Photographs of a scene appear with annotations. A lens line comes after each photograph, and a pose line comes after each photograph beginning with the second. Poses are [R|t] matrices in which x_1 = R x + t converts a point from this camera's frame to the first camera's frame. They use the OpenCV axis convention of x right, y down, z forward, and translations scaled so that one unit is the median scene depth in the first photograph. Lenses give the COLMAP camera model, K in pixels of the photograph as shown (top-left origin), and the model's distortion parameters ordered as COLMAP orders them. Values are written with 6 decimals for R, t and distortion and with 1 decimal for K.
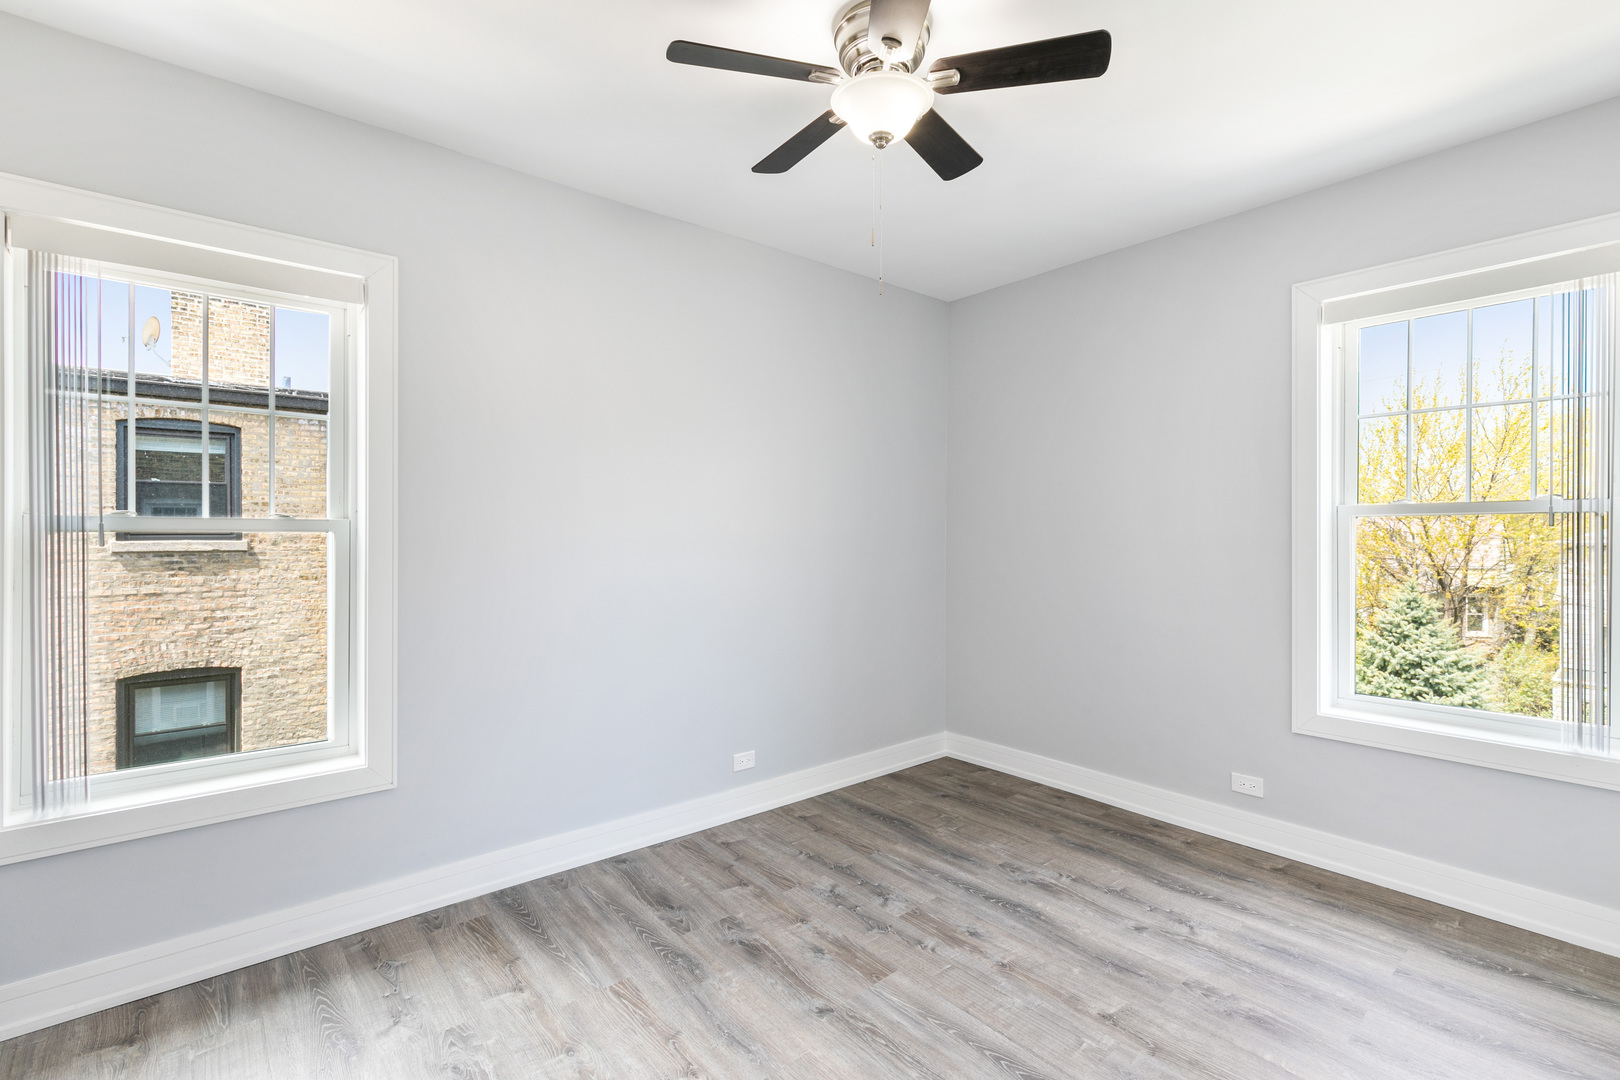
lens RADIAL K [[734.6, 0, 806.4], [0, 734.6, 538.7], [0, 0, 1]] dist [0.013060, -0.000585]
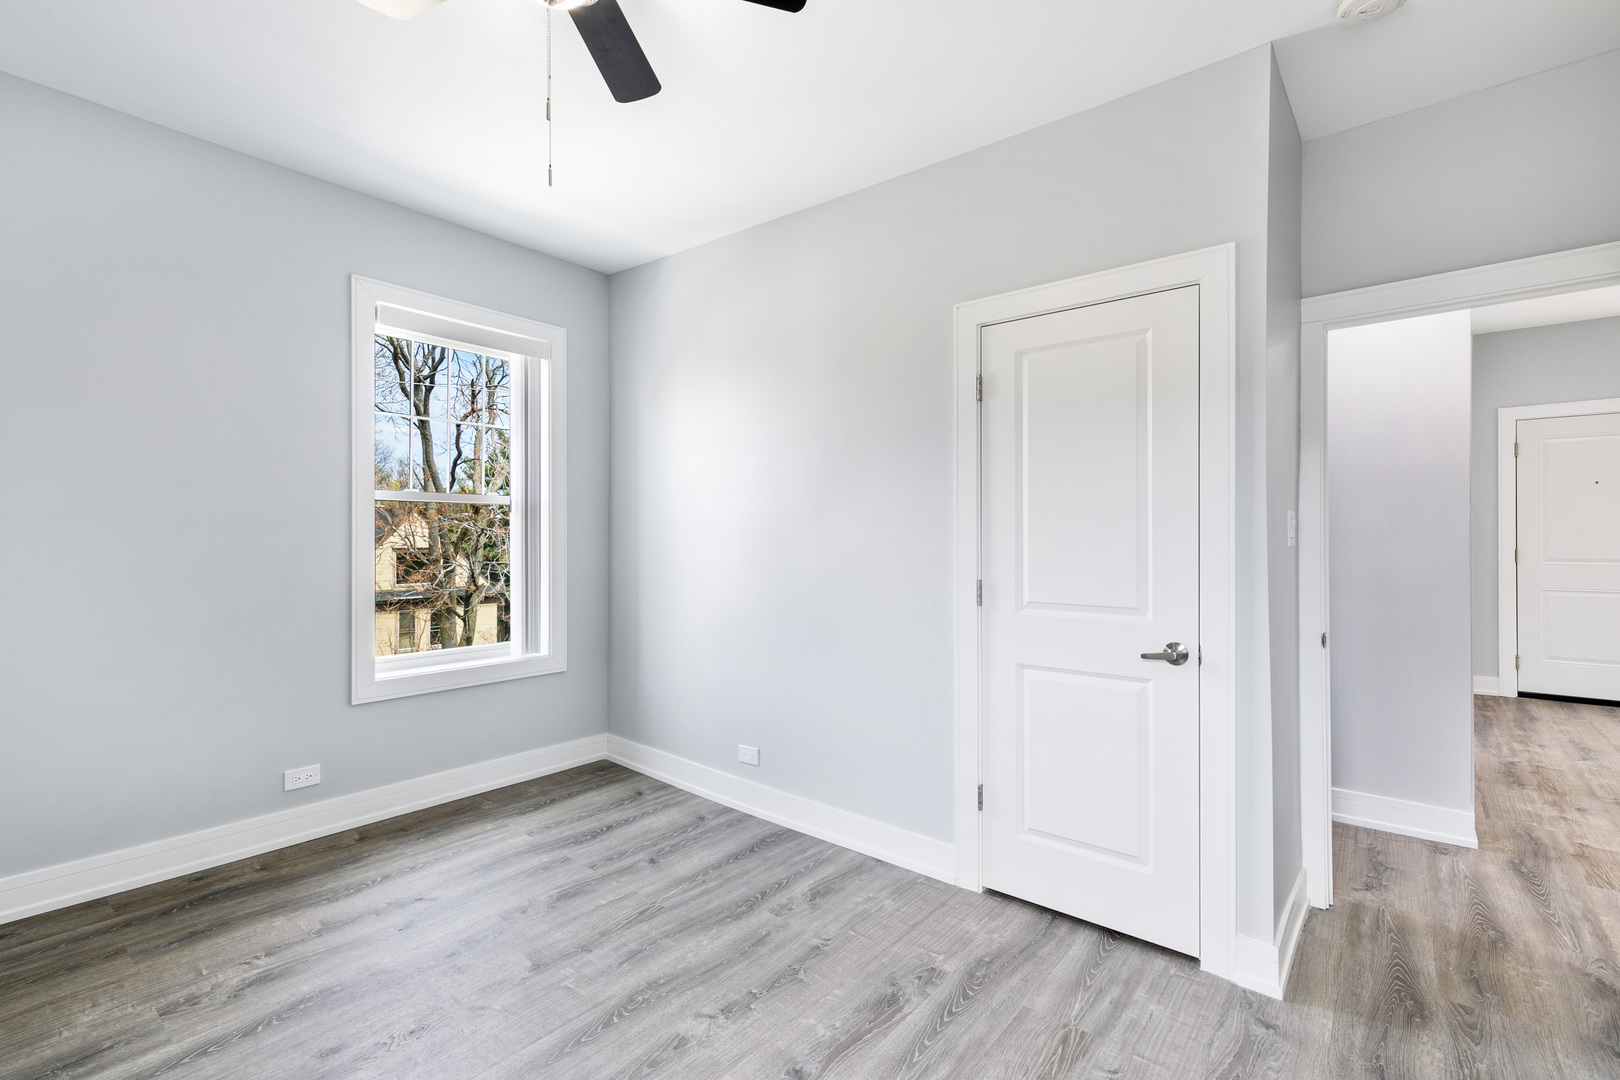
lens RADIAL K [[734.6, 0, 833.4], [0, 734.6, 534.0], [0, 0, 1]] dist [0.013060, -0.000585]
pose [[-0.198840, -0.005585, 0.980016, -0.497491], [-0.002829, 0.999983, 0.005125, 0.013984], [-0.980028, -0.001754, -0.198853, 0.552290]]
